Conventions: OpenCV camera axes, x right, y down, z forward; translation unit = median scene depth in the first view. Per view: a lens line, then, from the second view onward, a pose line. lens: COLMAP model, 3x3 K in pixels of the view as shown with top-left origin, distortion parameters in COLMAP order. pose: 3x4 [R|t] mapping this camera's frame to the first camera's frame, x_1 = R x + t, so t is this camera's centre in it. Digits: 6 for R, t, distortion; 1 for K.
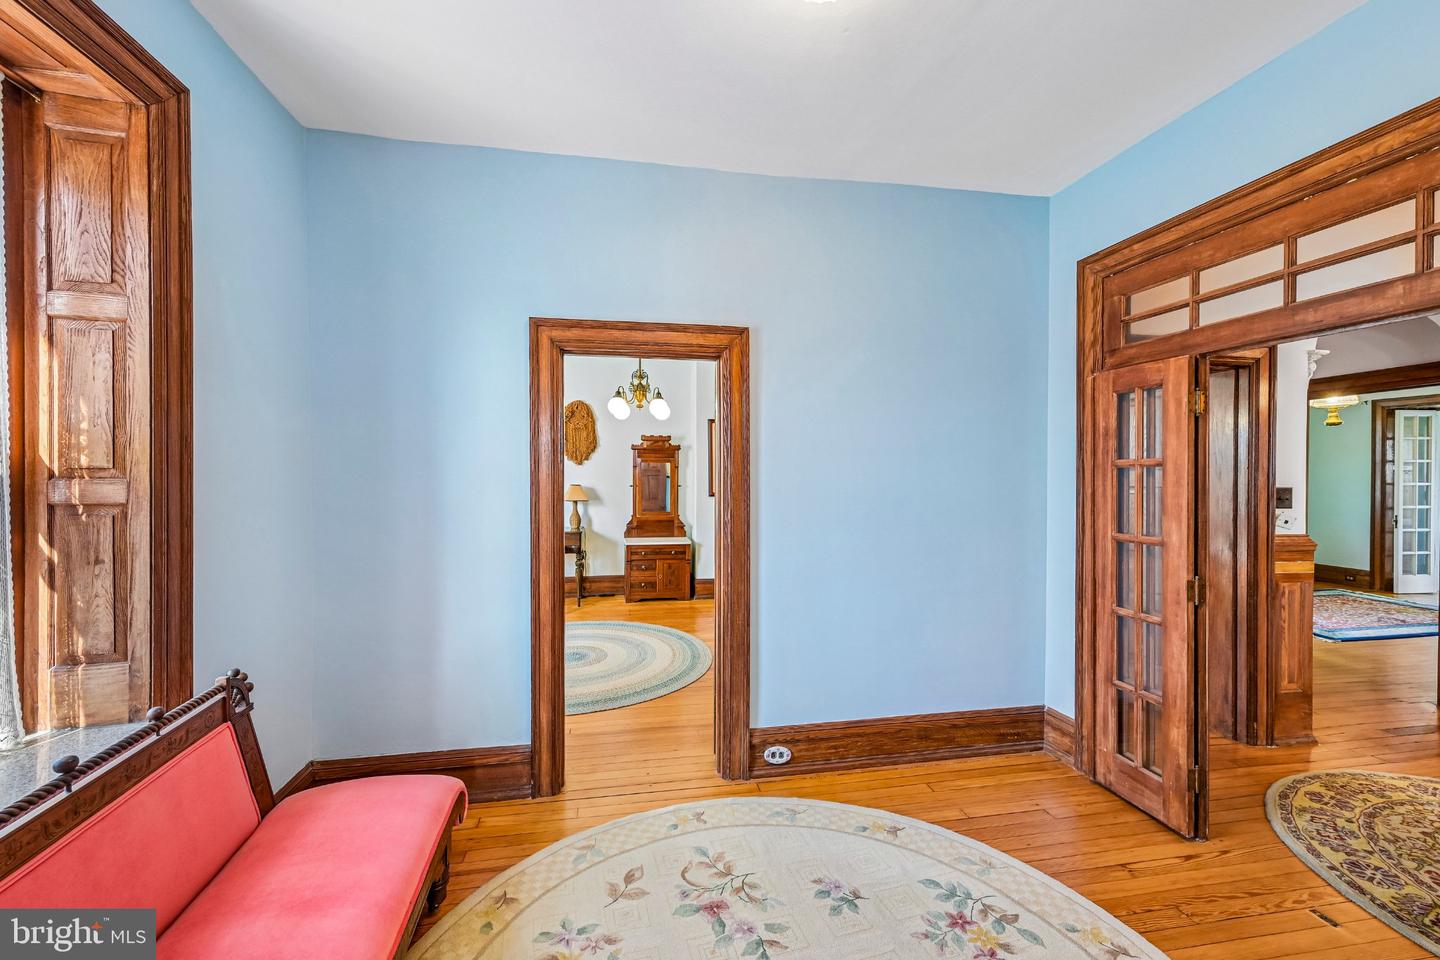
lens RADIAL K [[584.2, 0, 715.7], [0, 584.2, 472.6], [0, 0, 1]] dist [0.005777, -0.001094]
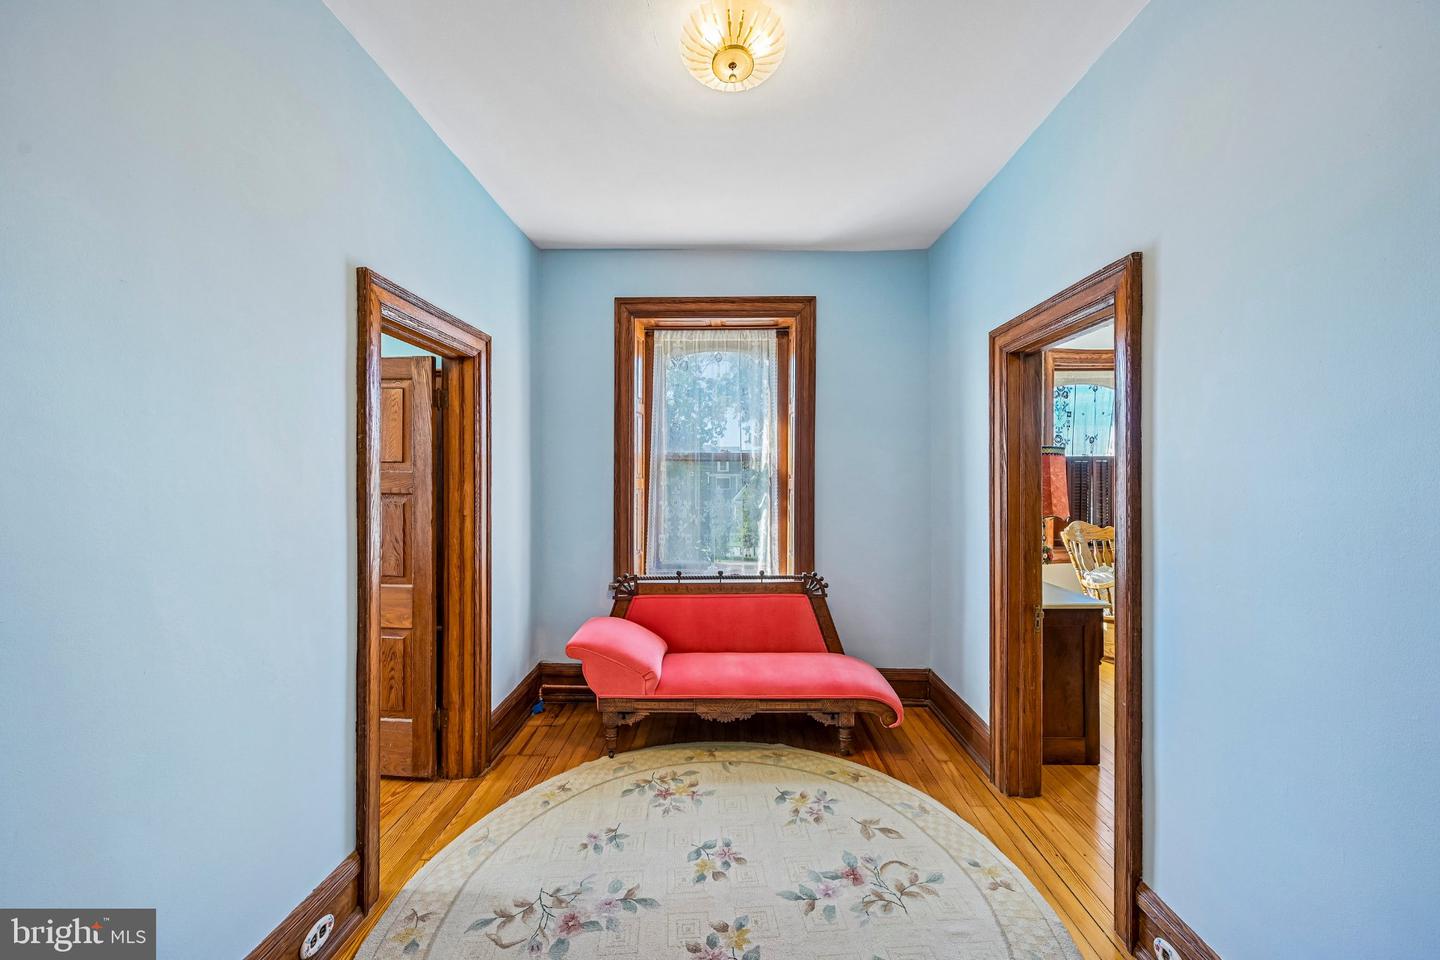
lens RADIAL K [[584.2, 0, 721.2], [0, 584.2, 473.7], [0, 0, 1]] dist [0.005777, -0.001094]
pose [[-0.196302, -0.000575, -0.980543, 1.166313], [-0.005049, 0.999987, 0.000424, -0.007295], [0.980530, 0.005034, -0.196303, 1.010385]]
